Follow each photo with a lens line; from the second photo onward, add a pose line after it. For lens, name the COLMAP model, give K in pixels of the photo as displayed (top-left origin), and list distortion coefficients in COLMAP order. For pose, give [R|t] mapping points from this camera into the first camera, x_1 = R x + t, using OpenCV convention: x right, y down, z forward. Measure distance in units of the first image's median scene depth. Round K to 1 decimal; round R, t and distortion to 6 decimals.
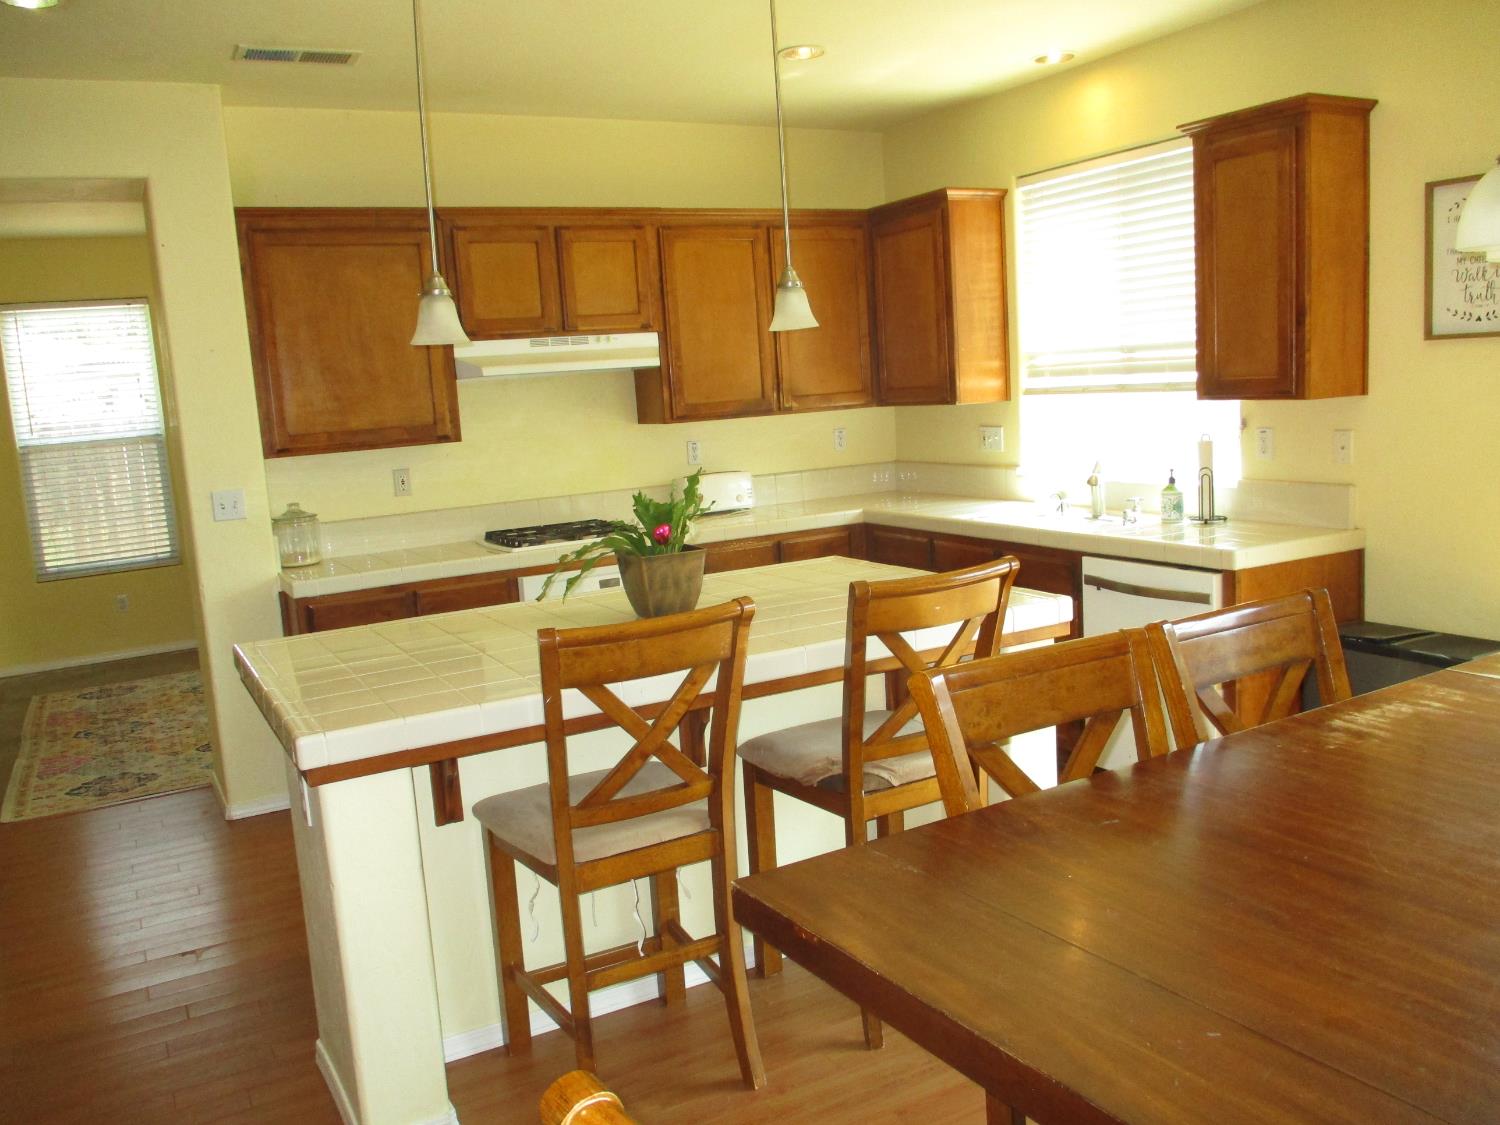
lens RADIAL K [[1251.4, 0, 749.4], [0, 1251.4, 562.4], [0, 0, 1]] dist [-0.031775, 0.001460]
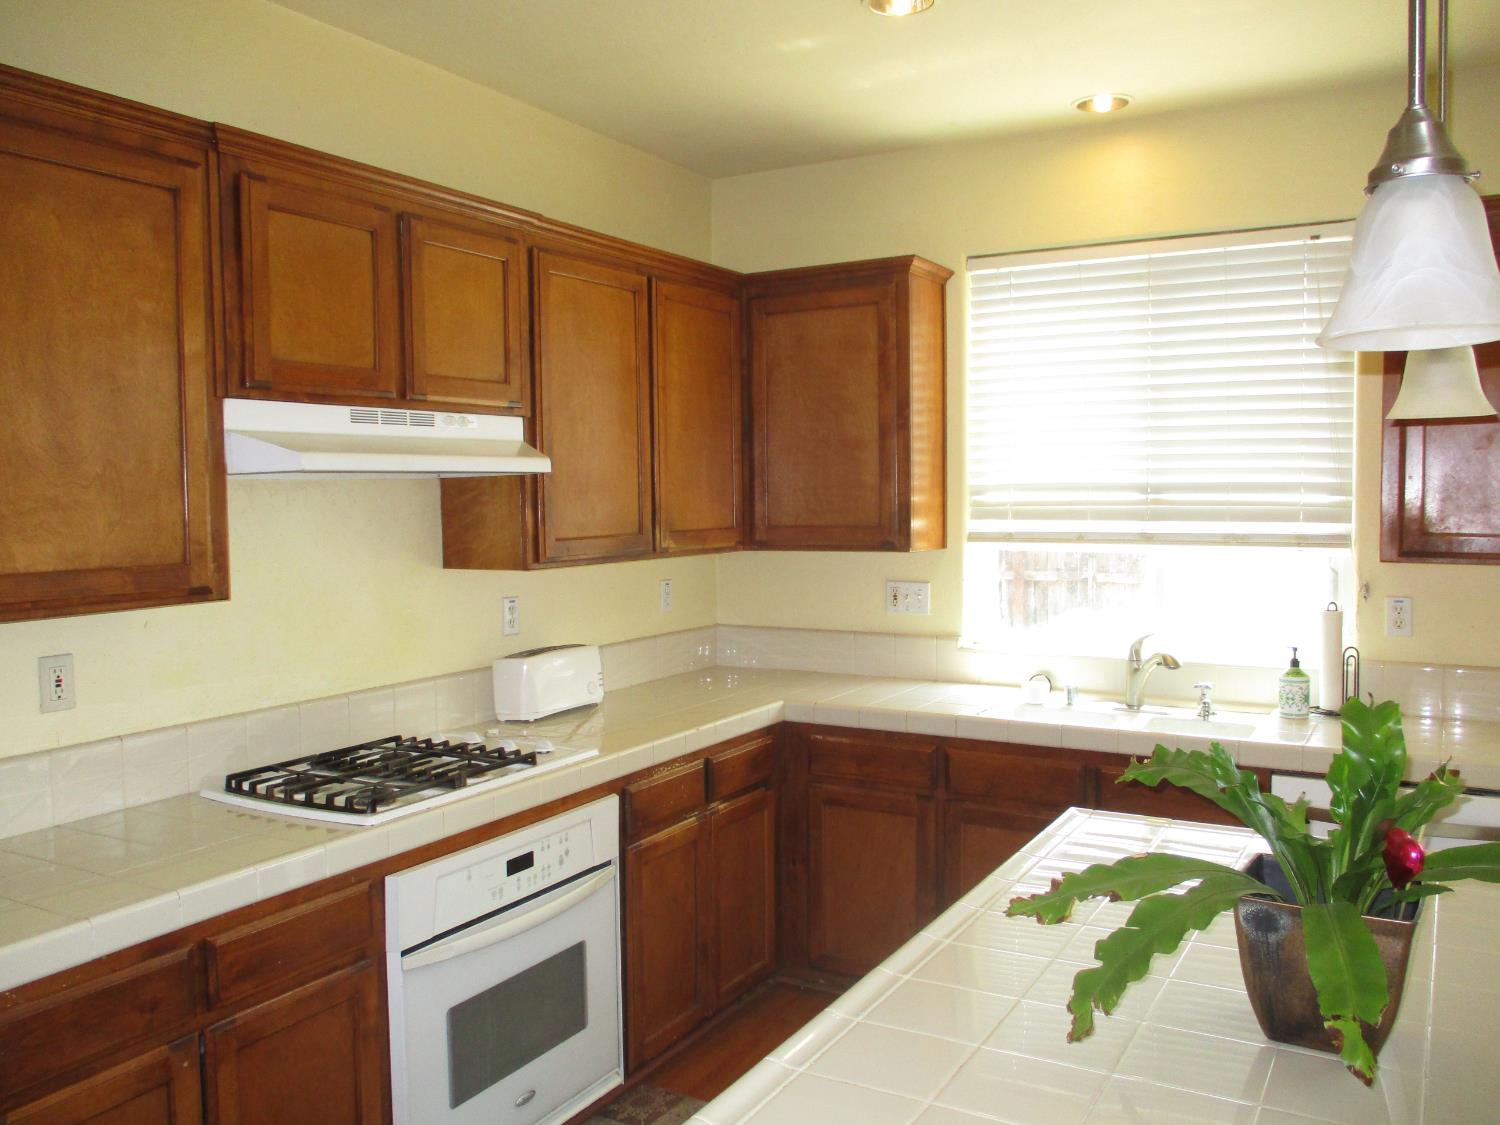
lens RADIAL K [[1251.4, 0, 751.3], [0, 1251.4, 561.4], [0, 0, 1]] dist [-0.031775, 0.001460]
pose [[0.848026, 0.025146, 0.529358, -0.306475], [0.033303, 0.994371, -0.100587, -0.054225], [-0.528907, 0.102929, 0.842415, 0.464326]]
